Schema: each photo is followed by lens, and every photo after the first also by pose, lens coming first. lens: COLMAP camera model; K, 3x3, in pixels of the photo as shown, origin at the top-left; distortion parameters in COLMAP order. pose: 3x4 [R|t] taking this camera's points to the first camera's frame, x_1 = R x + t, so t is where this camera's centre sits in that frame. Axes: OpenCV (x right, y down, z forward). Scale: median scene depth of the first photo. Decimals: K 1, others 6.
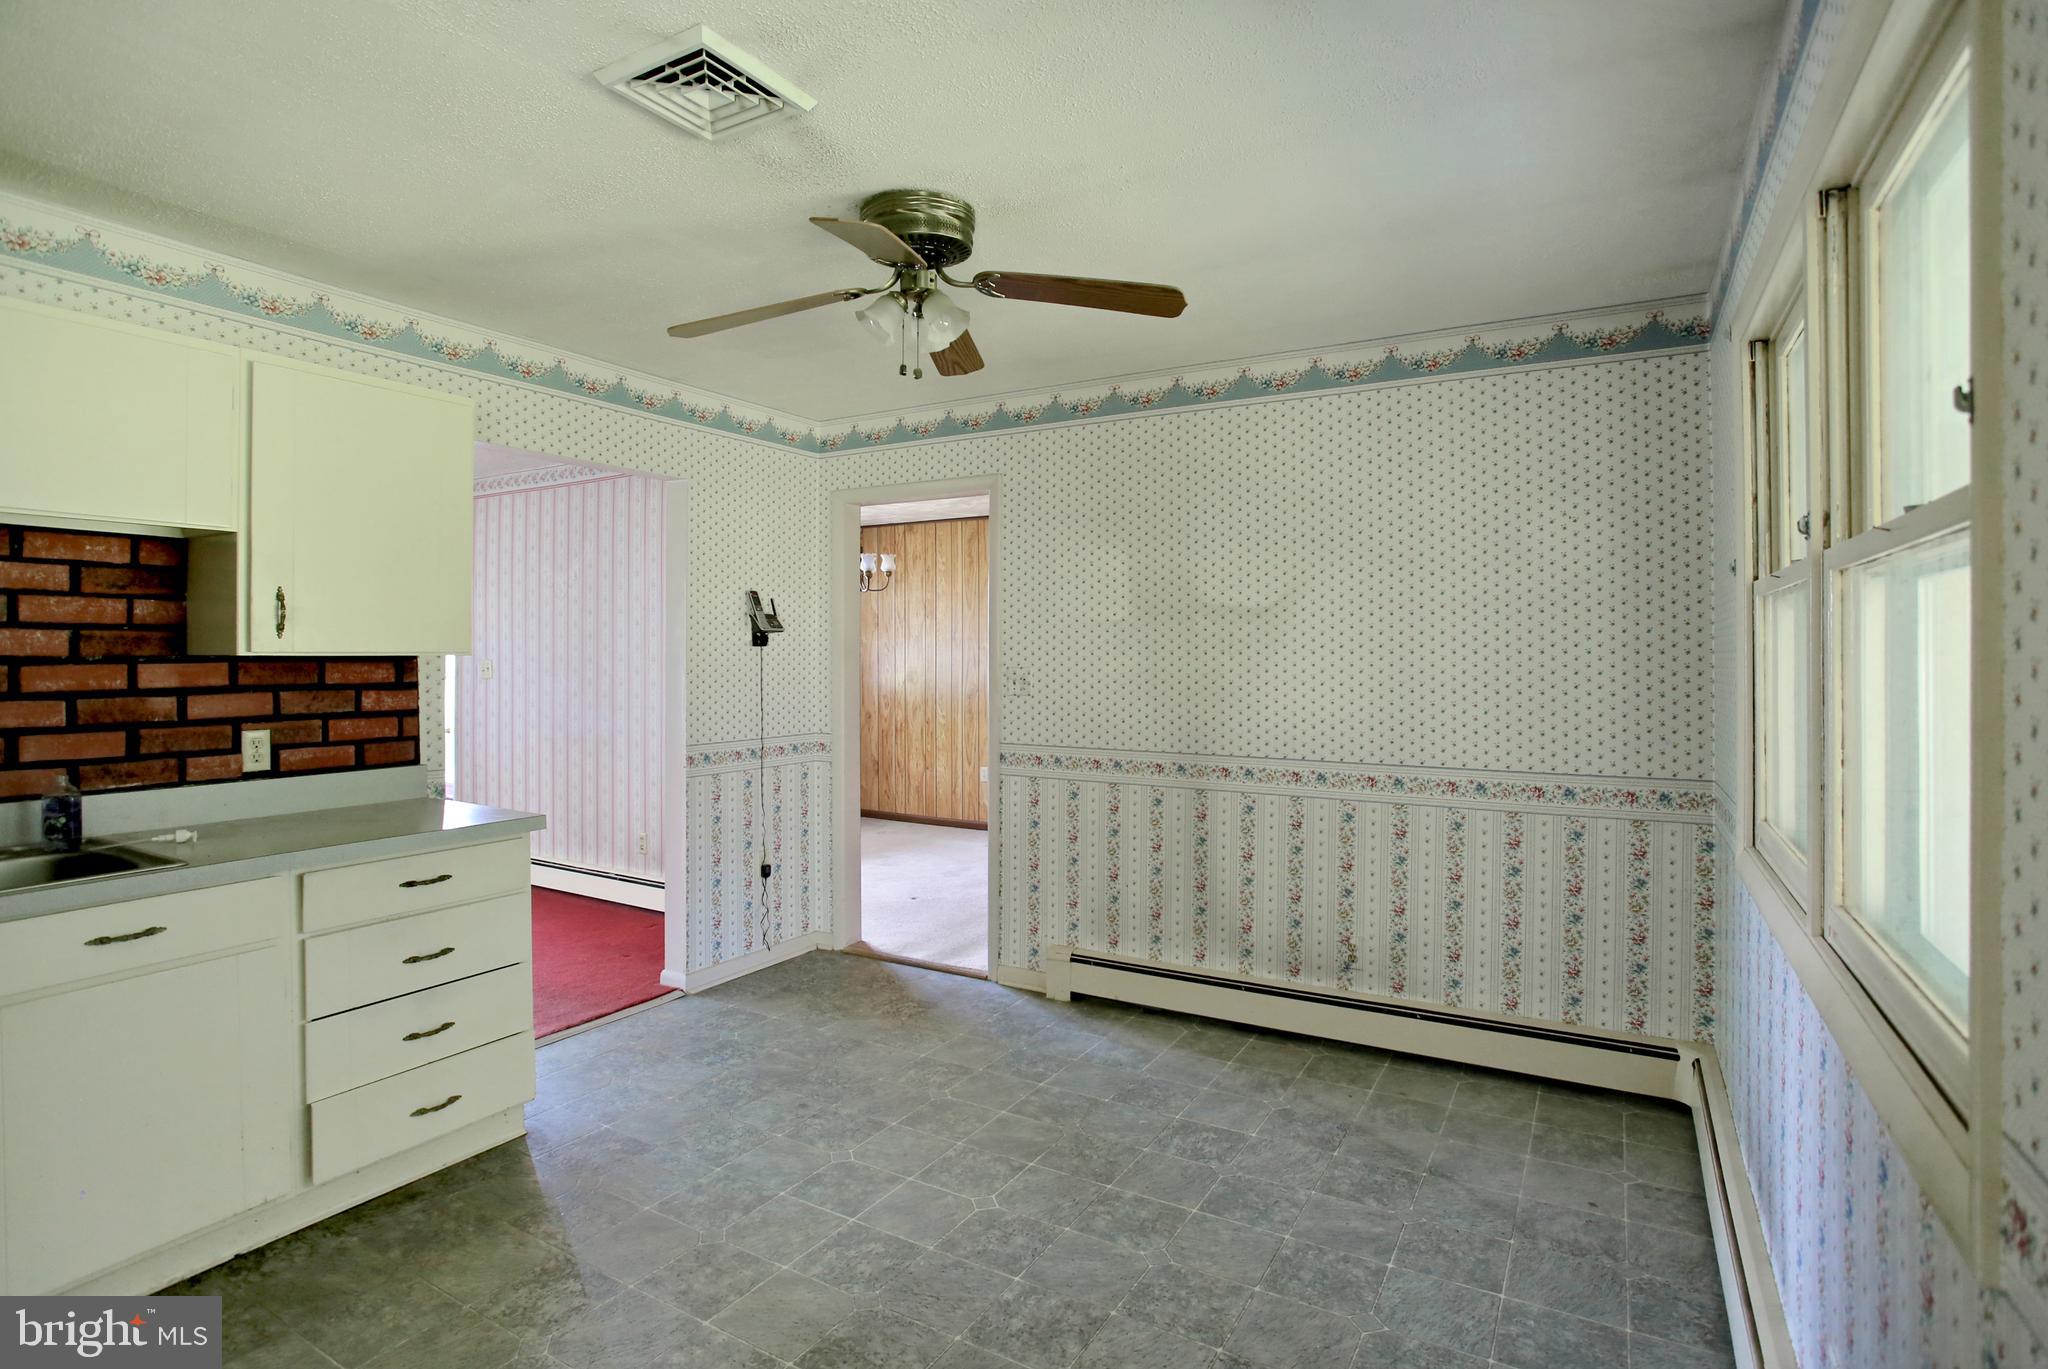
lens RADIAL K [[1011.7, 0, 1028.2], [0, 1011.7, 651.1], [0, 0, 1]] dist [-0.035121, 0.000365]
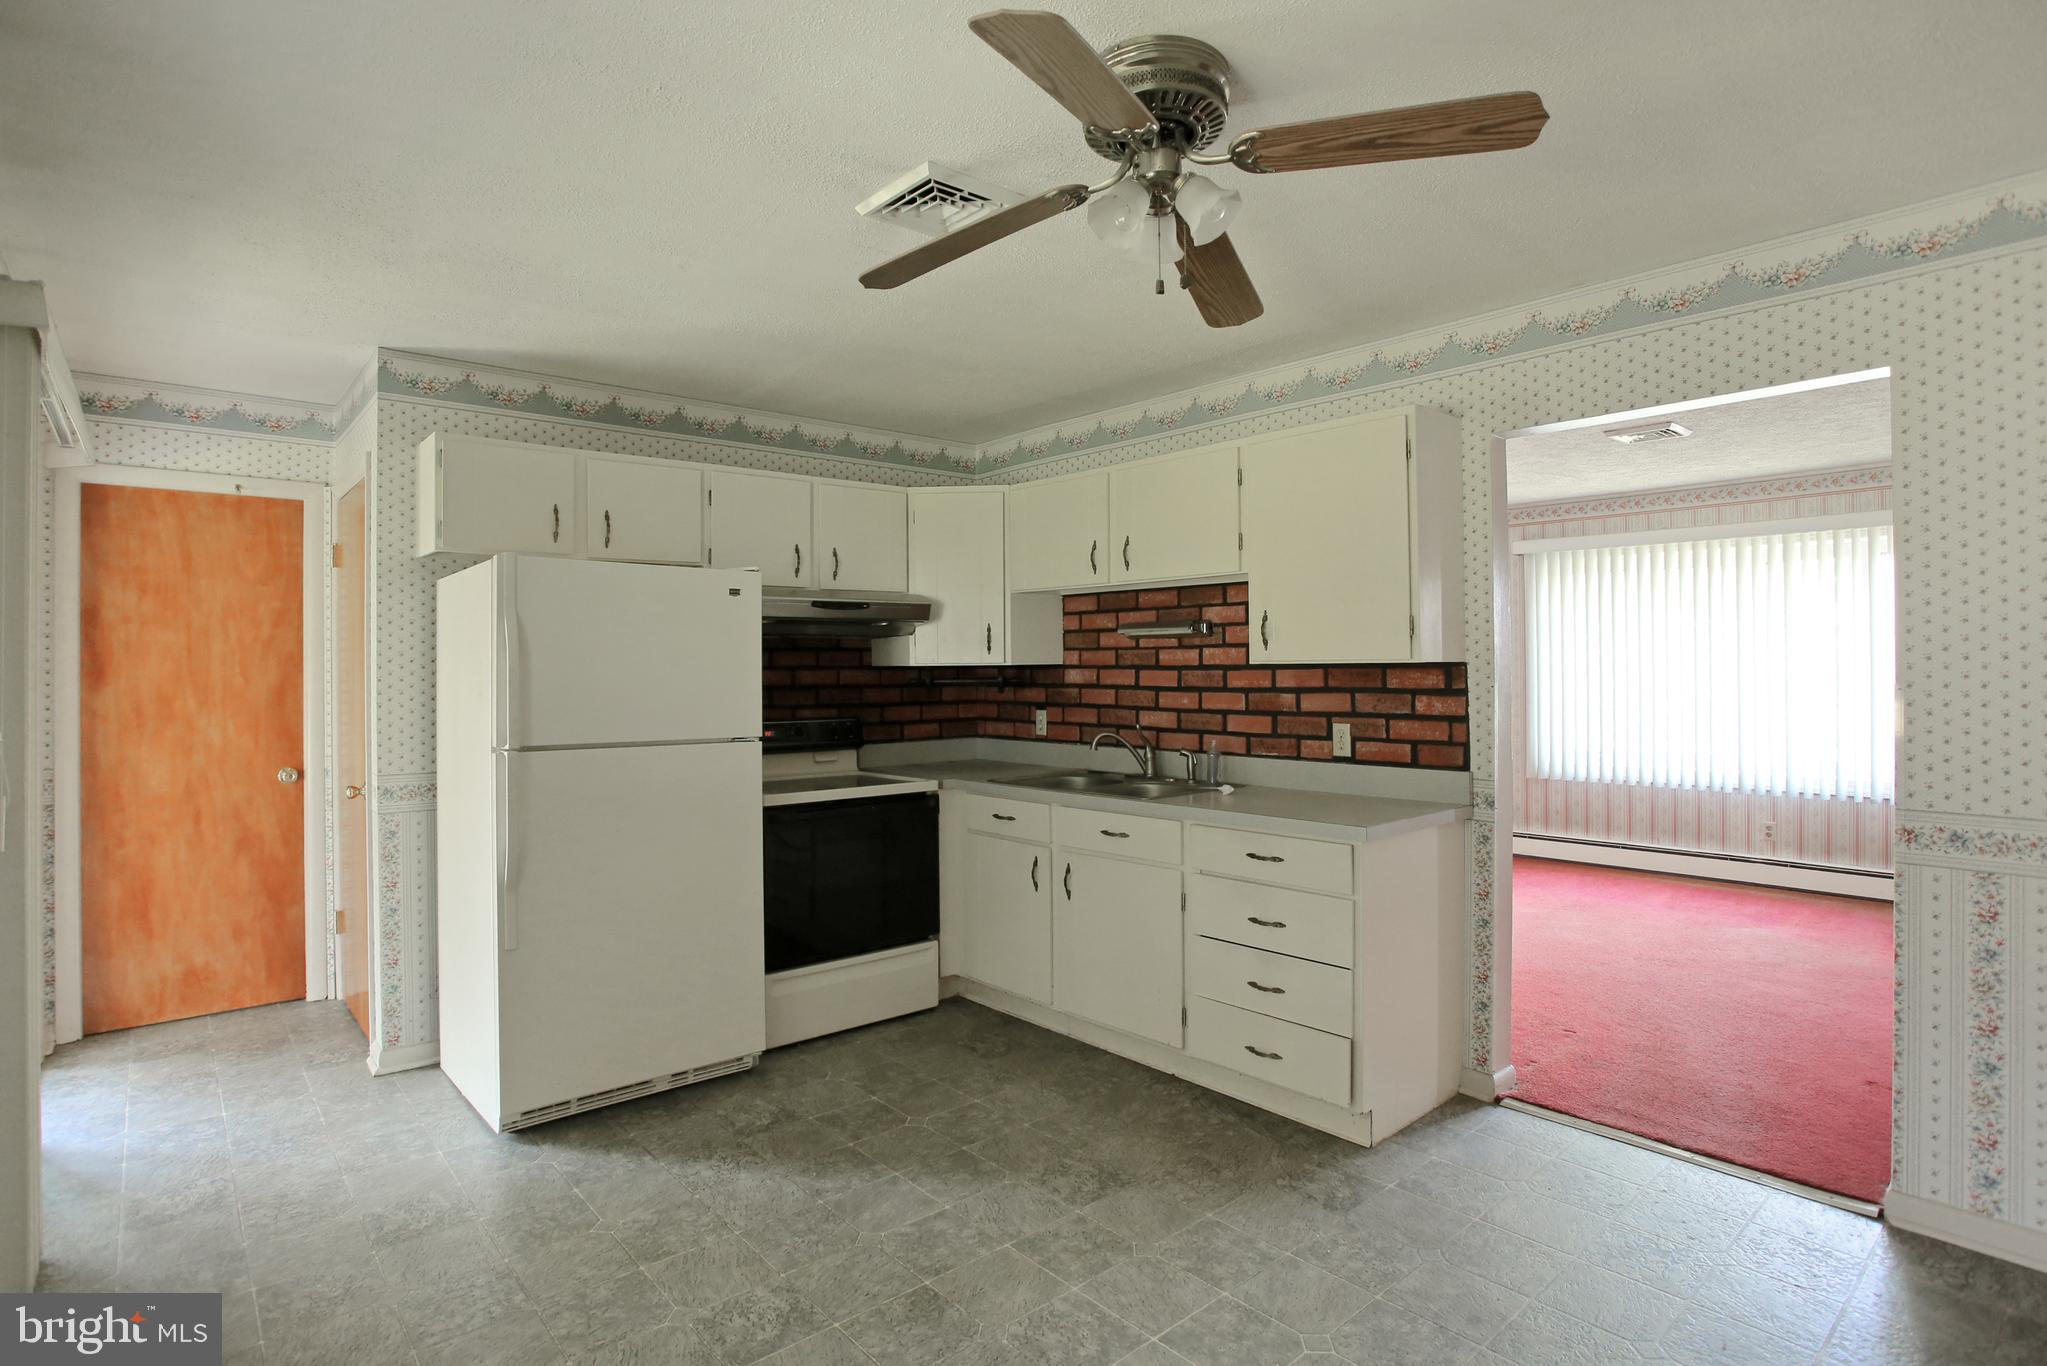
lens RADIAL K [[1056.8, 0, 1026.8], [0, 1056.8, 666.5], [0, 0, 1]] dist [-0.039569, 0.001203]
pose [[-0.320003, 0.003276, -0.947411, 0.642570], [0.011913, 0.999929, -0.000566, 0.004527], [0.947342, -0.011468, -0.320019, 1.118077]]
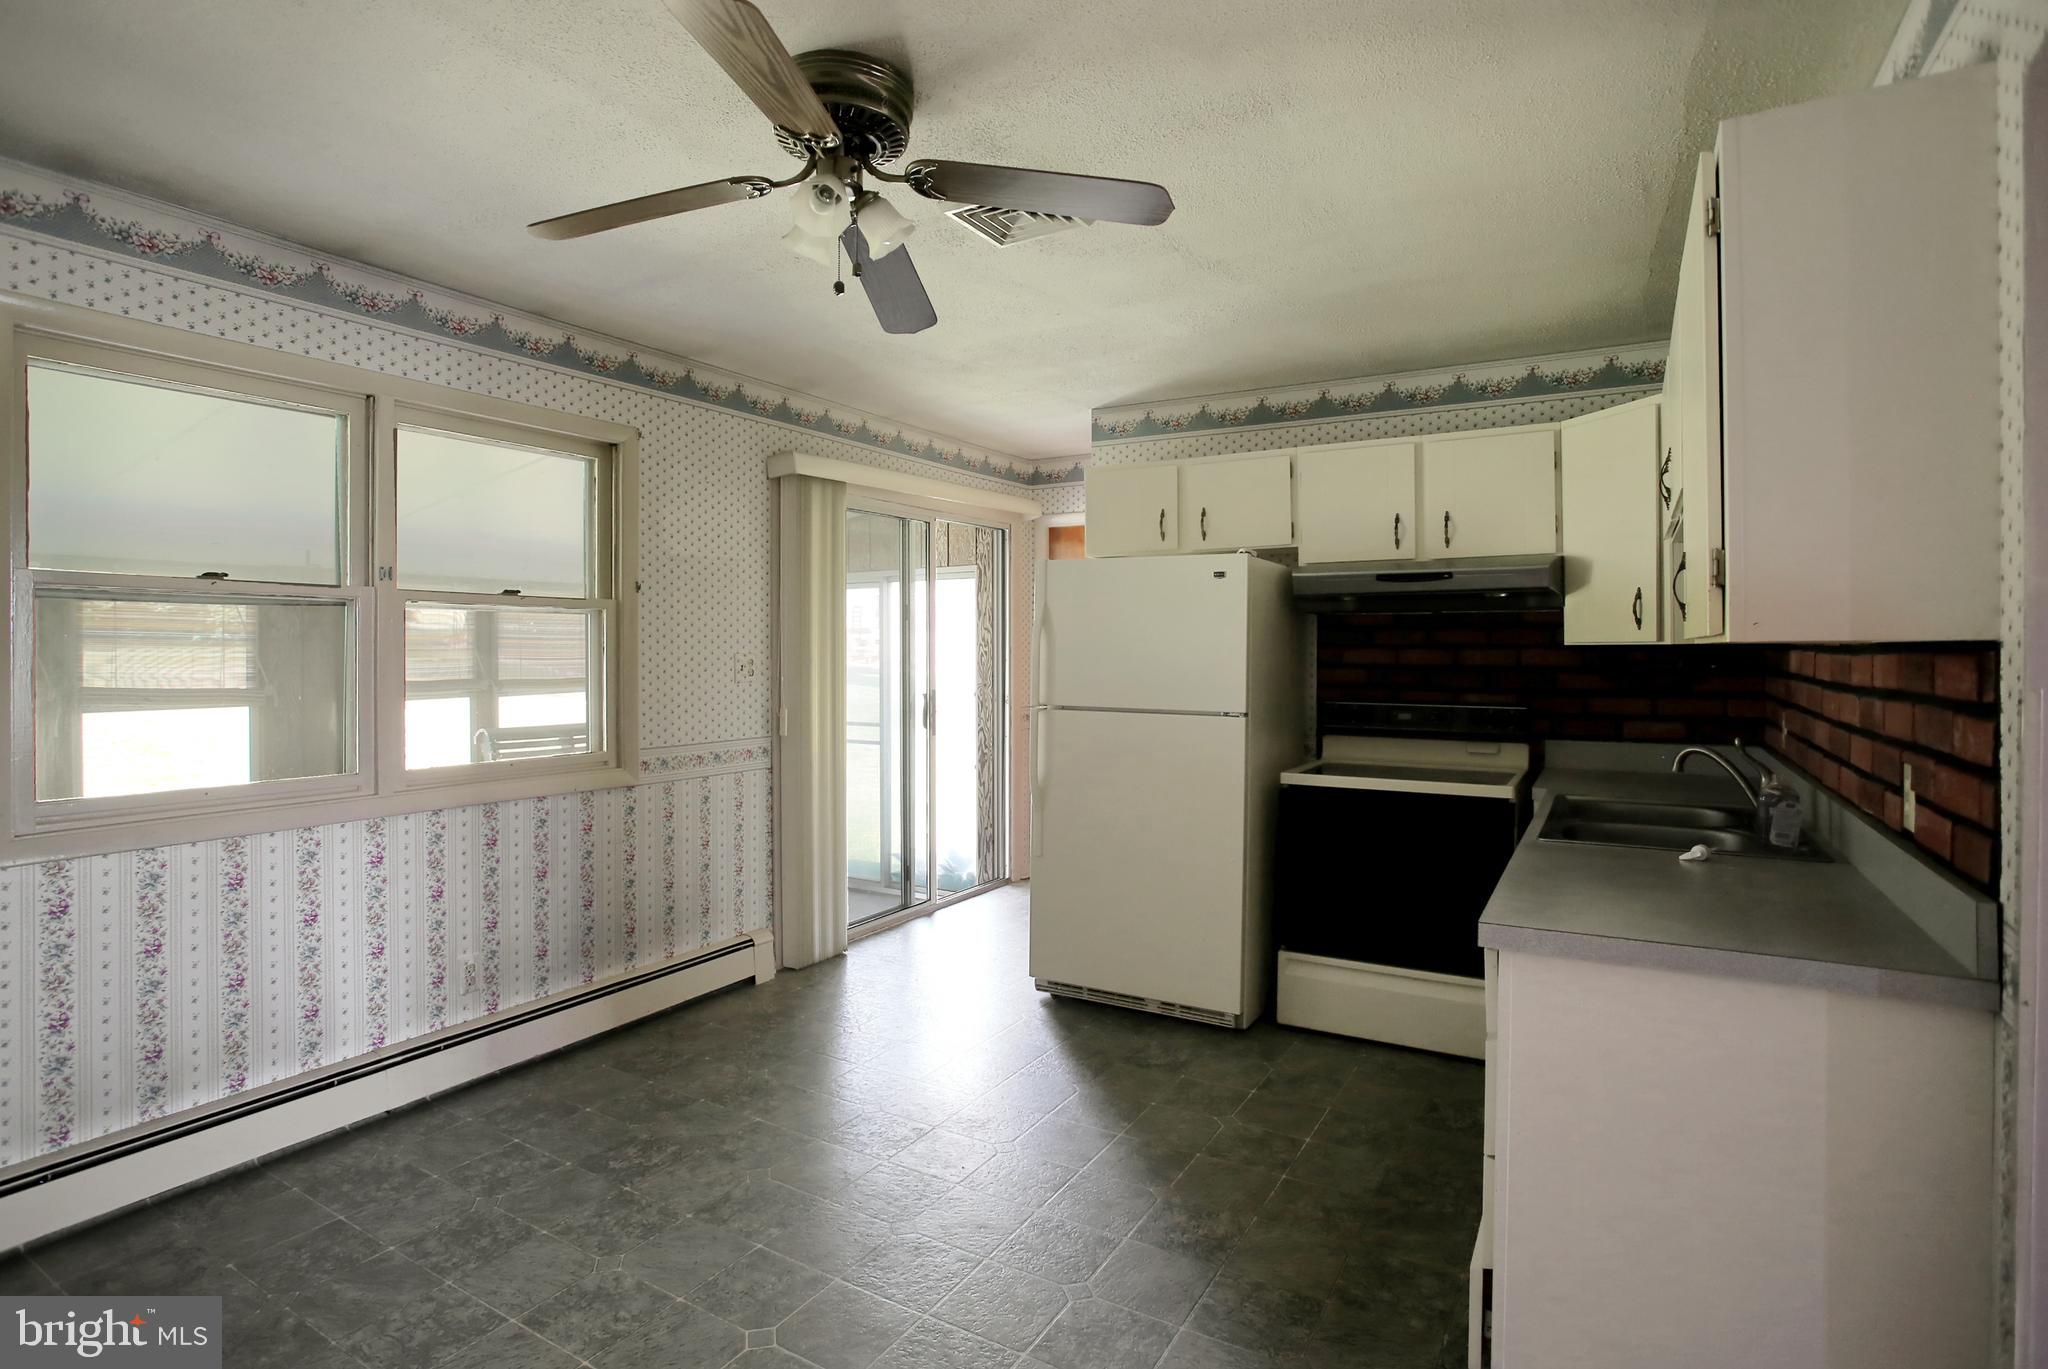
lens RADIAL K [[1057.3, 0, 1027.3], [0, 1057.3, 668.0], [0, 0, 1]] dist [-0.039569, 0.001203]
pose [[-0.999969, 0.001960, 0.007652, -0.253809], [0.002060, 0.999913, 0.013040, 0.011500], [-0.007625, 0.013055, -0.999886, 1.757833]]
